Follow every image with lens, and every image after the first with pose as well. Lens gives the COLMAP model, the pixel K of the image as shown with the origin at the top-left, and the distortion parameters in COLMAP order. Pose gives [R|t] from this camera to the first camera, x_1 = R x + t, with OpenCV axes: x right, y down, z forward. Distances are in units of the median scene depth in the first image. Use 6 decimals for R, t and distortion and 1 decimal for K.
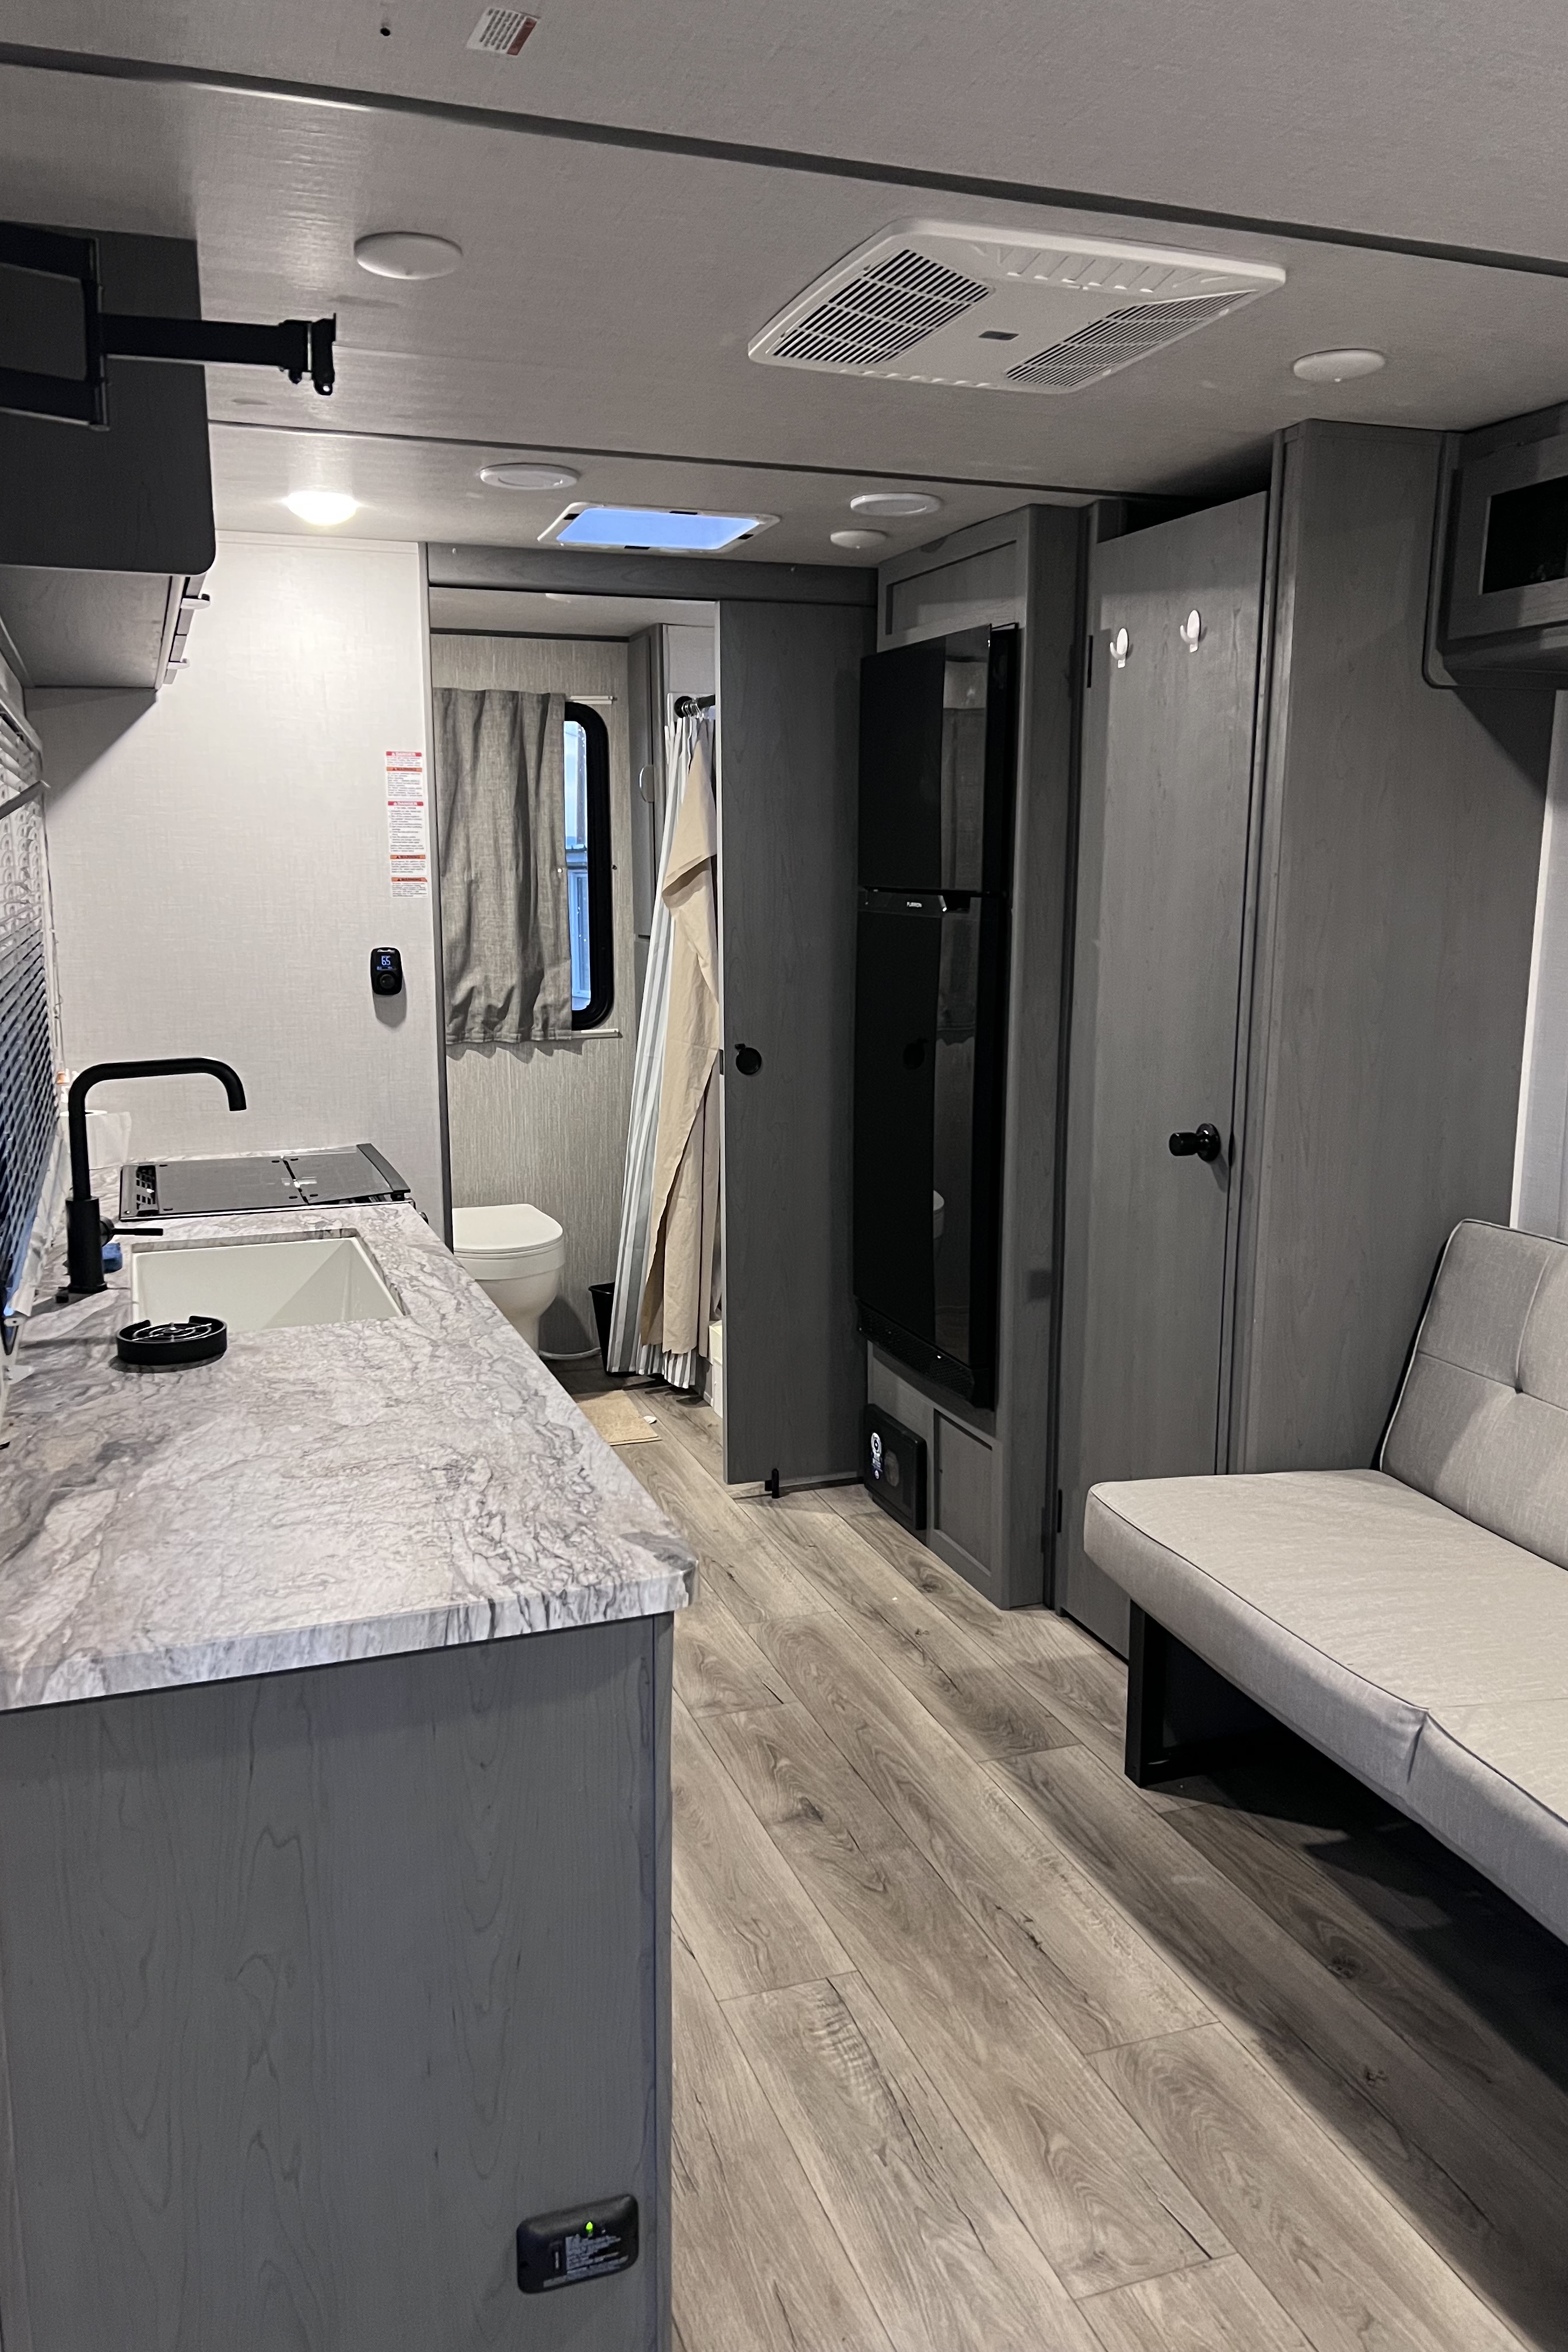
lens RADIAL K [[1785.8, 0, 784.0], [0, 1785.8, 1176.0], [0, 0, 1]] dist [0.053274, -0.000799]
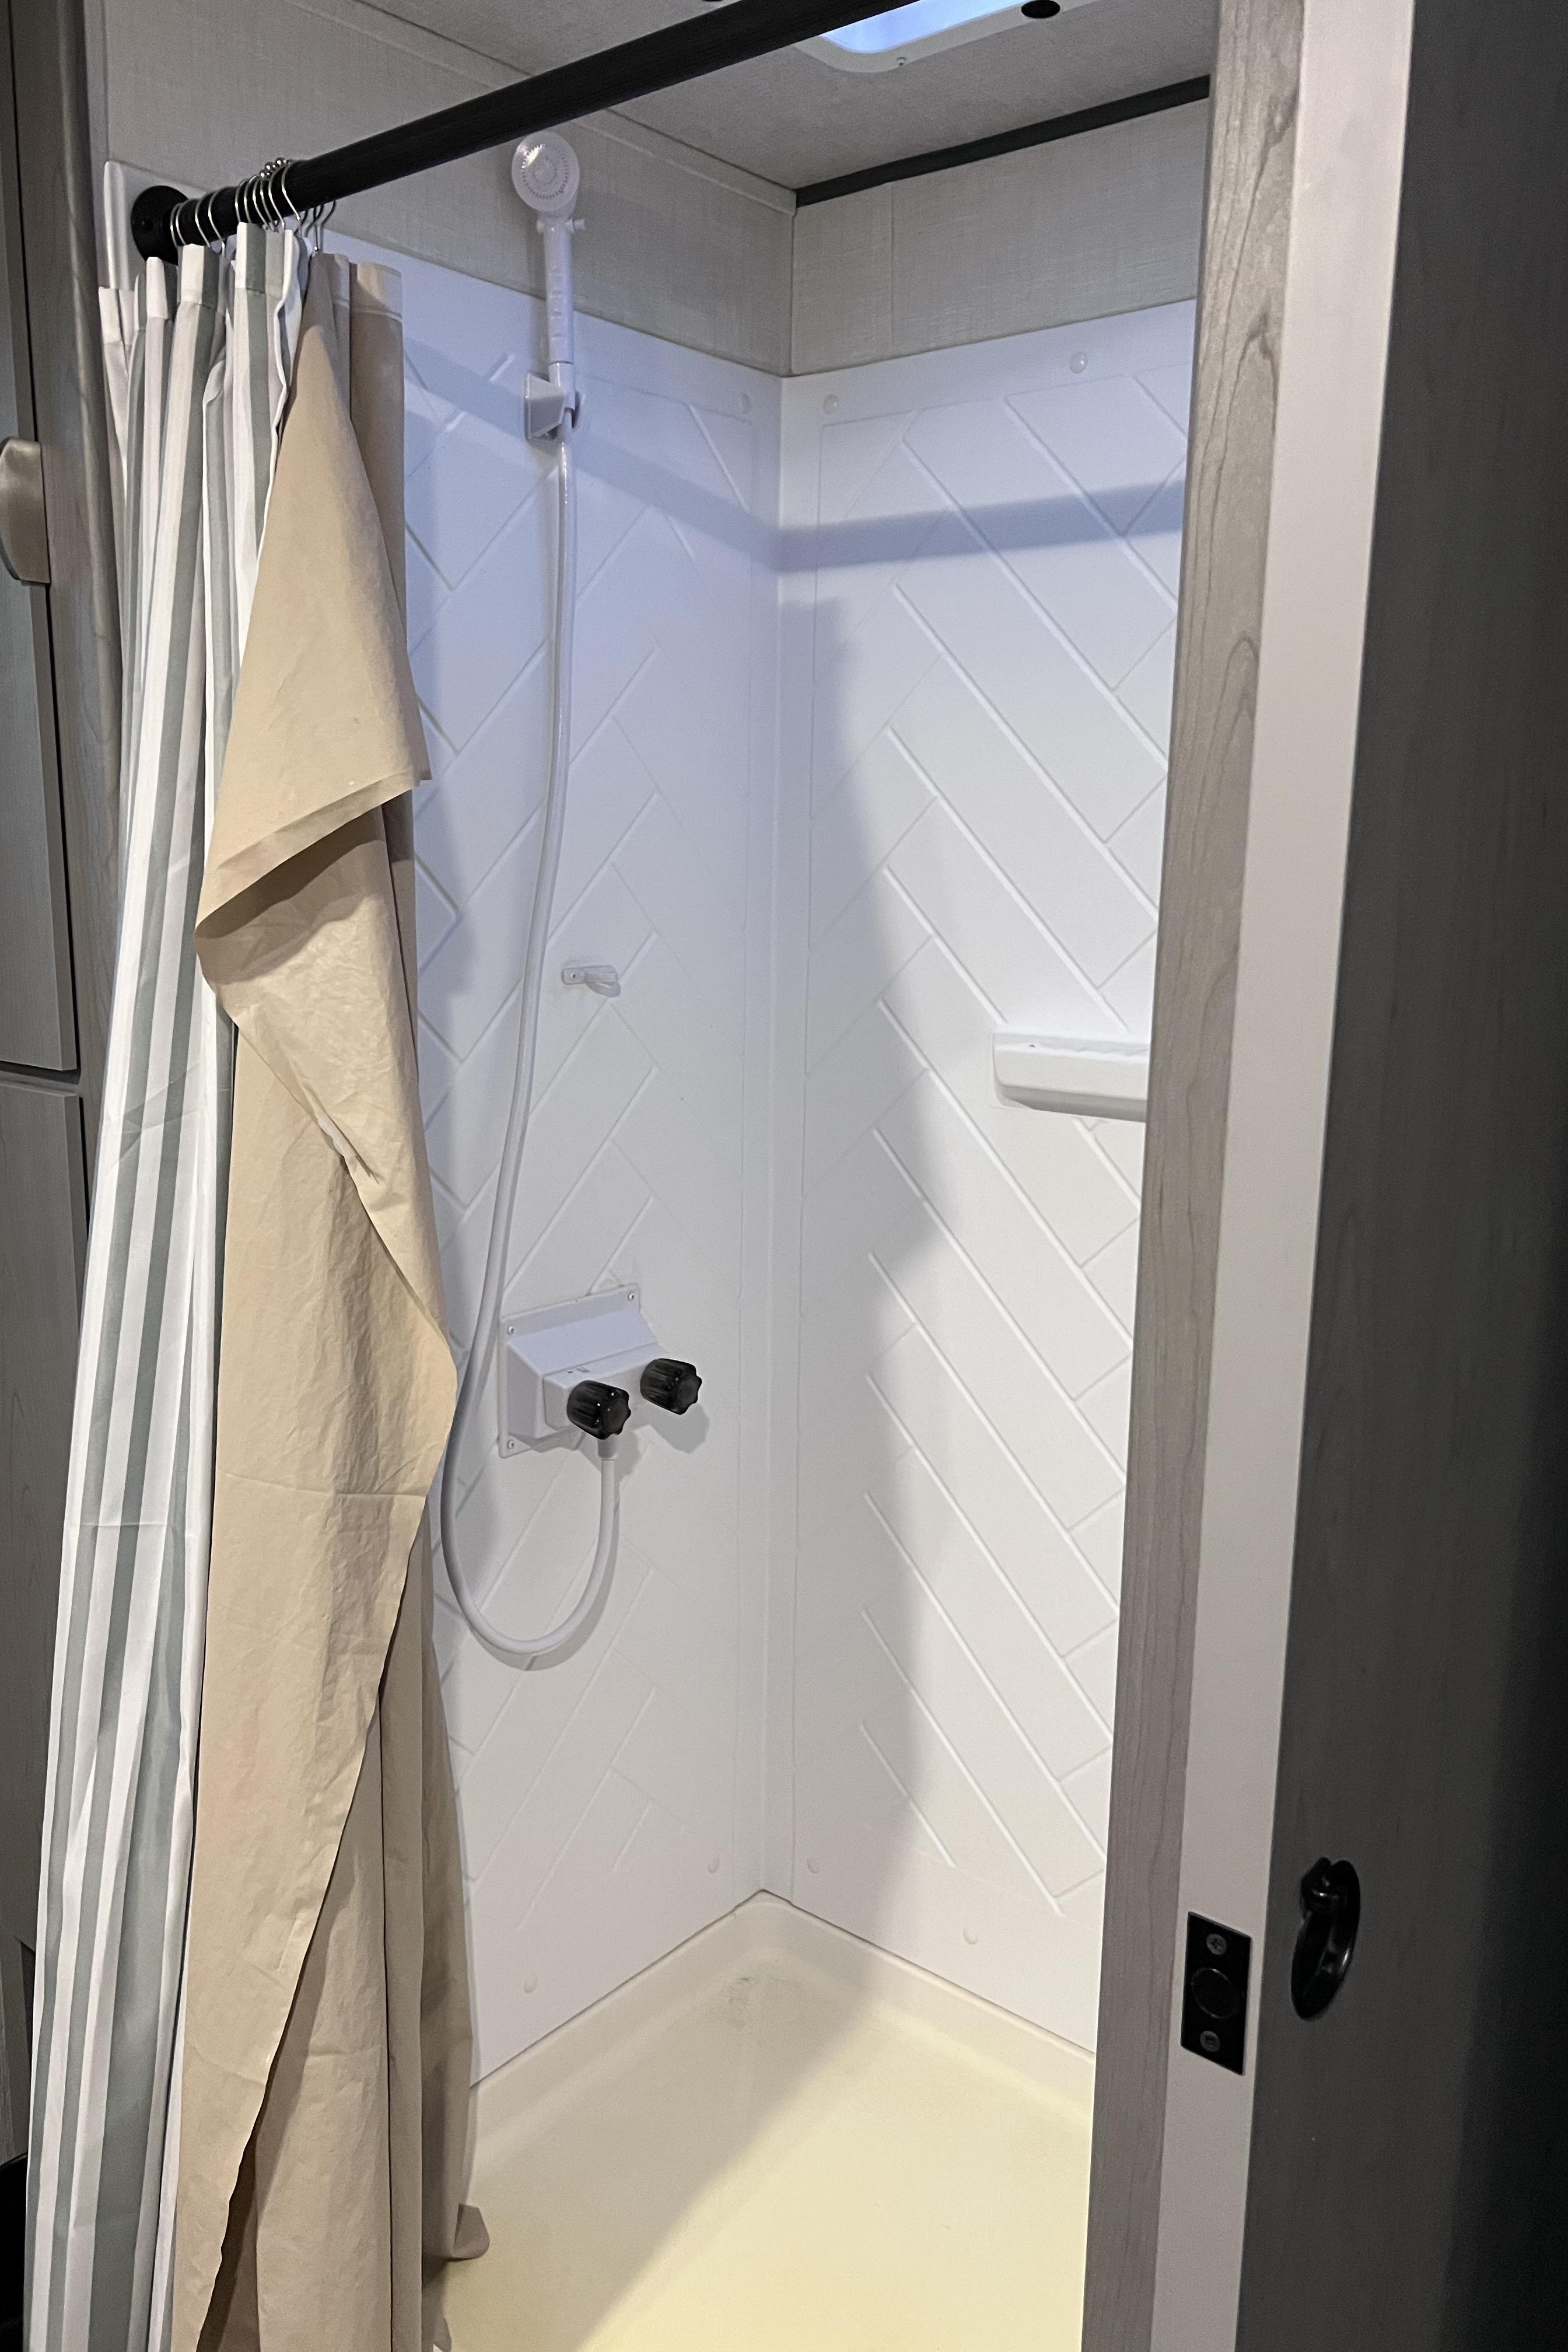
lens RADIAL K [[1785.8, 0, 784.0], [0, 1785.8, 1176.0], [0, 0, 1]] dist [0.053274, -0.000799]
pose [[0.859632, -0.073173, 0.505647, -0.126048], [0.072496, 0.997147, 0.021052, -0.121172], [-0.505745, 0.018561, 0.862484, 0.730317]]
